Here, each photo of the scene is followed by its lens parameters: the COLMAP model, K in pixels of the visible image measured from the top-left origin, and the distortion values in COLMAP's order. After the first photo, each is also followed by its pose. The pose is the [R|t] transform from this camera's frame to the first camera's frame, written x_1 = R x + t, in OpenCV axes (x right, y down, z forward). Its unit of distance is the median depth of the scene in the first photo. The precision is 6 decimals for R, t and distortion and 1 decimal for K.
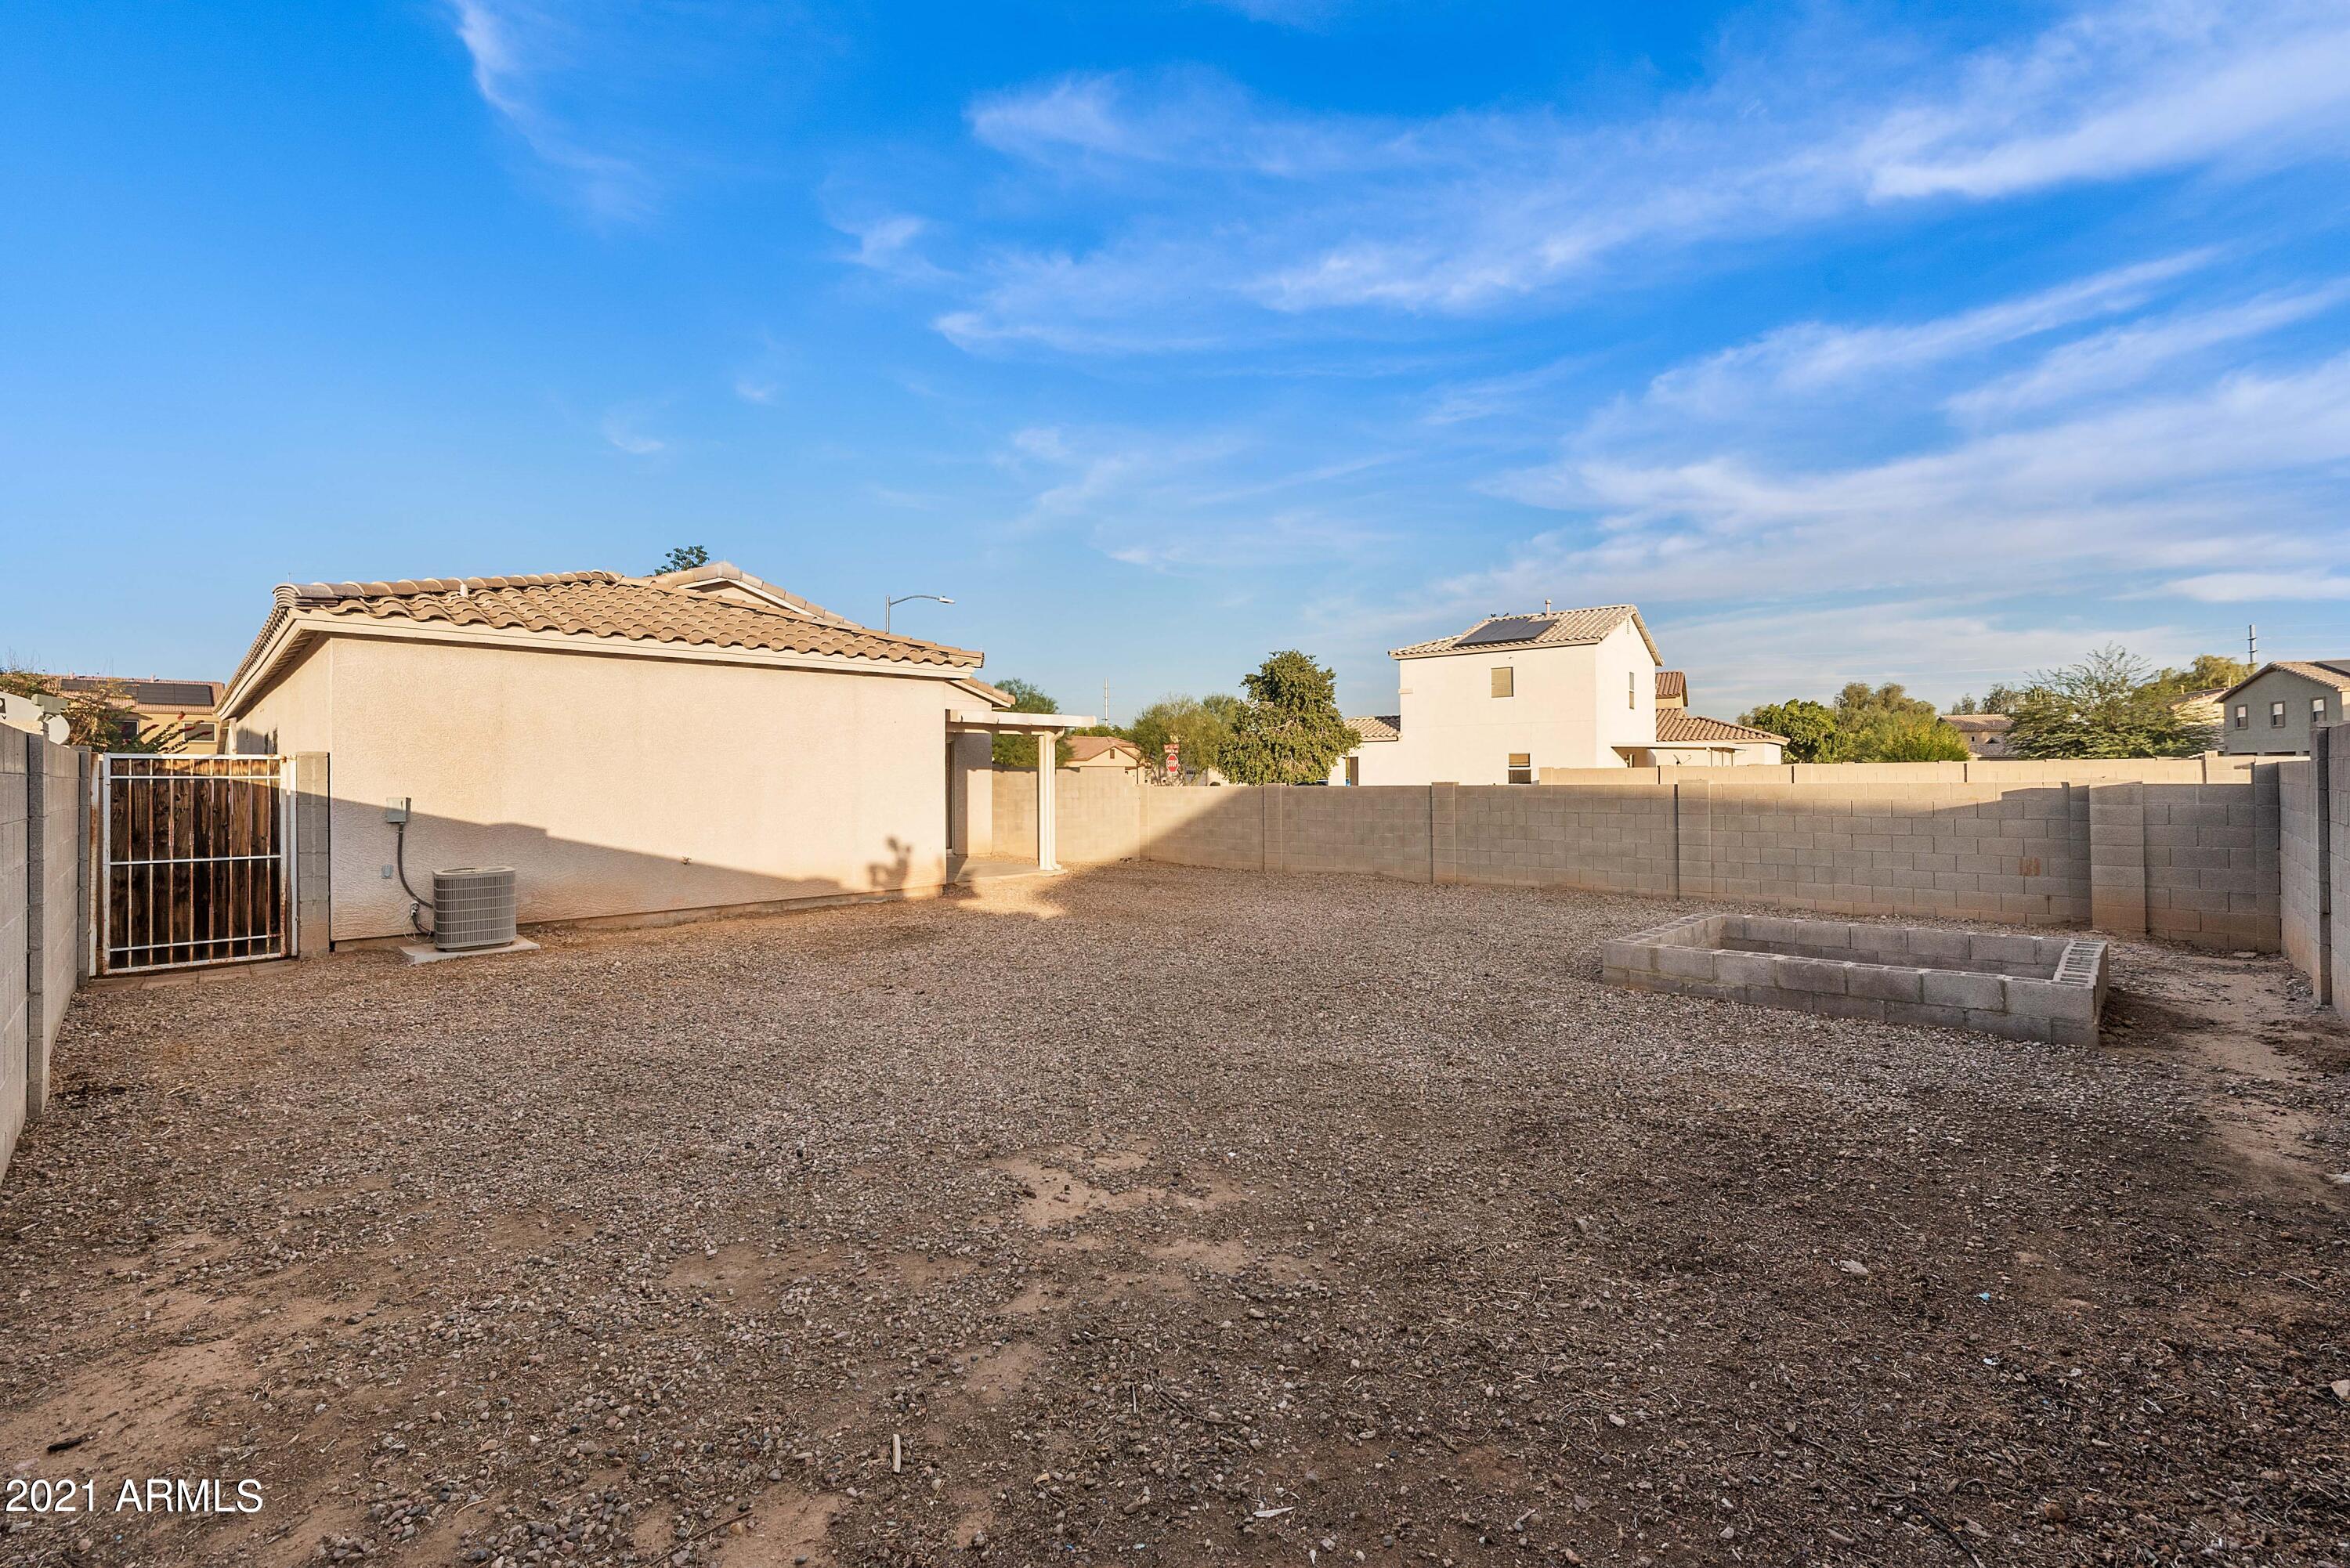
lens RADIAL K [[1041.0, 0, 1177.9], [0, 1041.0, 775.7], [0, 0, 1]] dist [0.001967, -0.002298]
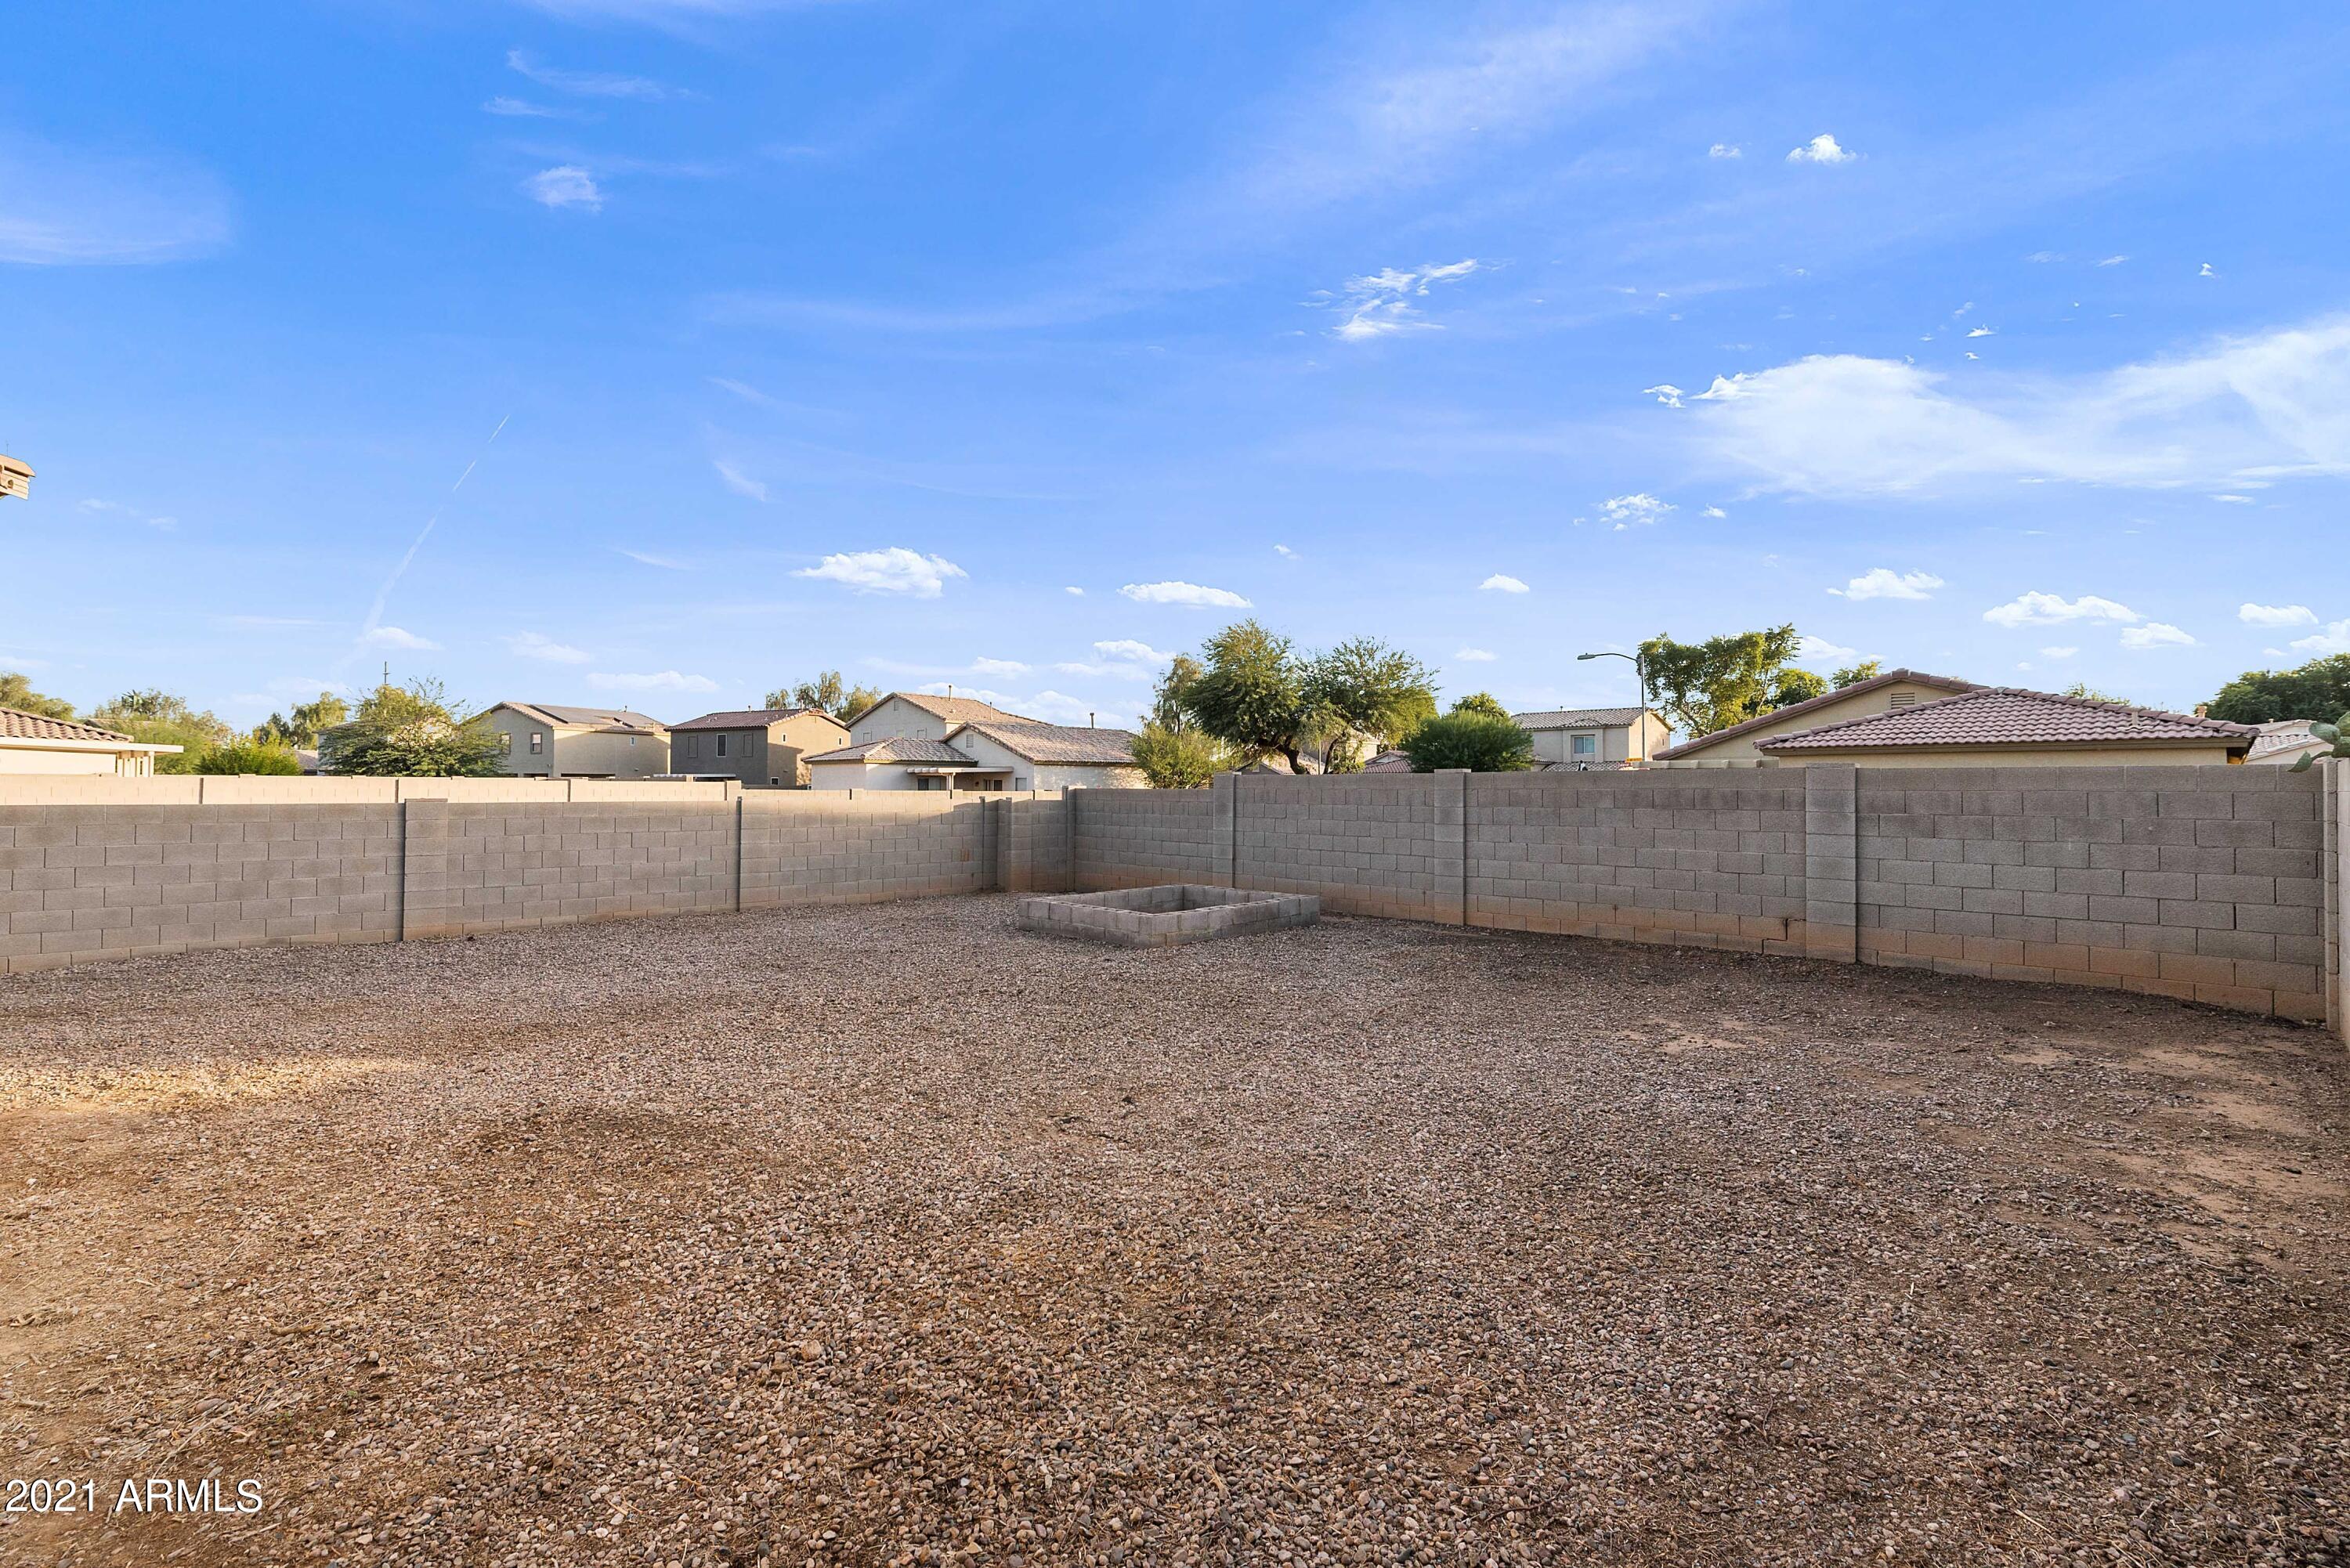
lens RADIAL K [[1041.0, 0, 1181.3], [0, 1041.0, 782.6], [0, 0, 1]] dist [0.001967, -0.002298]
pose [[0.010289, 0.015028, 0.999834, -0.514113], [-0.007159, 0.999863, -0.014955, 0.002655], [-0.999921, -0.007004, 0.010395, 0.515864]]
